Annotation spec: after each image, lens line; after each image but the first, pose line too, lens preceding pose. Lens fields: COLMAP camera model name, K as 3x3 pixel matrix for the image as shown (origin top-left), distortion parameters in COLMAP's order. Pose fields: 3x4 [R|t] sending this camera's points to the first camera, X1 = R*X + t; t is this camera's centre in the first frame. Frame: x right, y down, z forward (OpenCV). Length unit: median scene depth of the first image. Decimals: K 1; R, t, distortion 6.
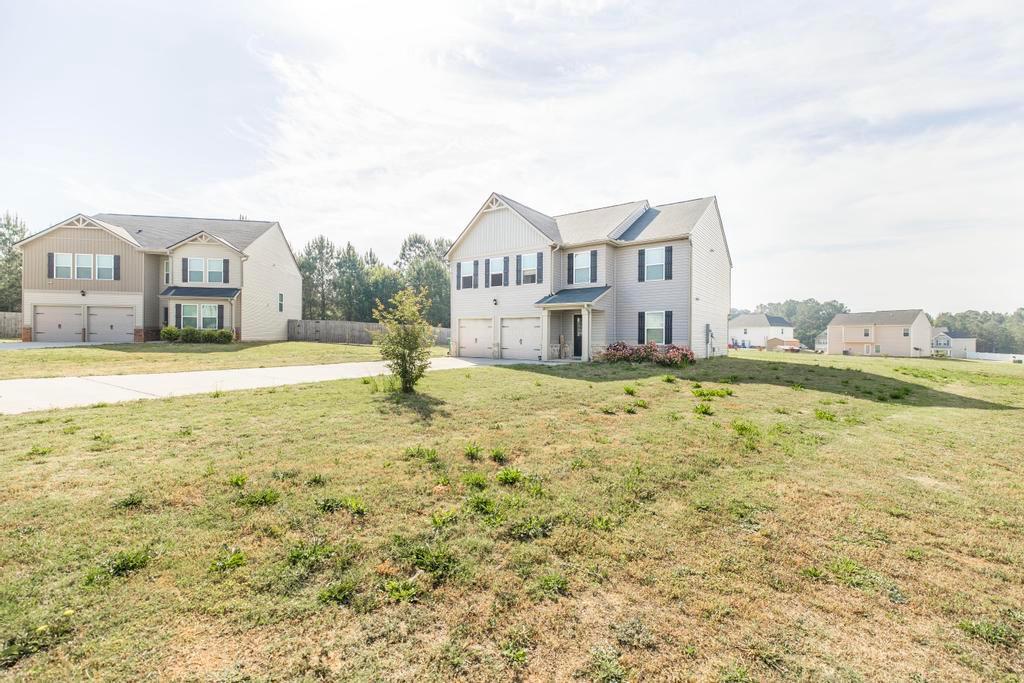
lens RADIAL K [[432.9, 0, 512.3], [0, 432.9, 336.8], [0, 0, 1]] dist [-0.019102, 0.001215]
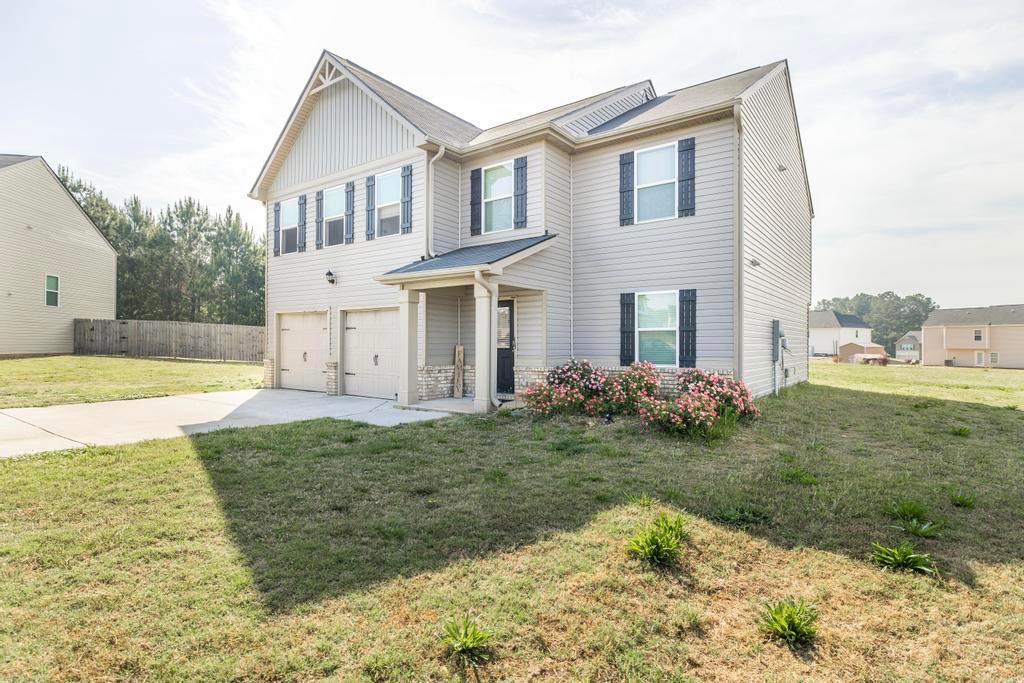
lens RADIAL K [[523.5, 0, 509.8], [0, 523.5, 344.6], [0, 0, 1]] dist [-0.020167, -0.000088]
pose [[0.999803, -0.003912, -0.019446, 0.177505], [0.004026, 0.999975, 0.005797, -0.008485], [0.019423, -0.005874, 0.999794, 0.434342]]
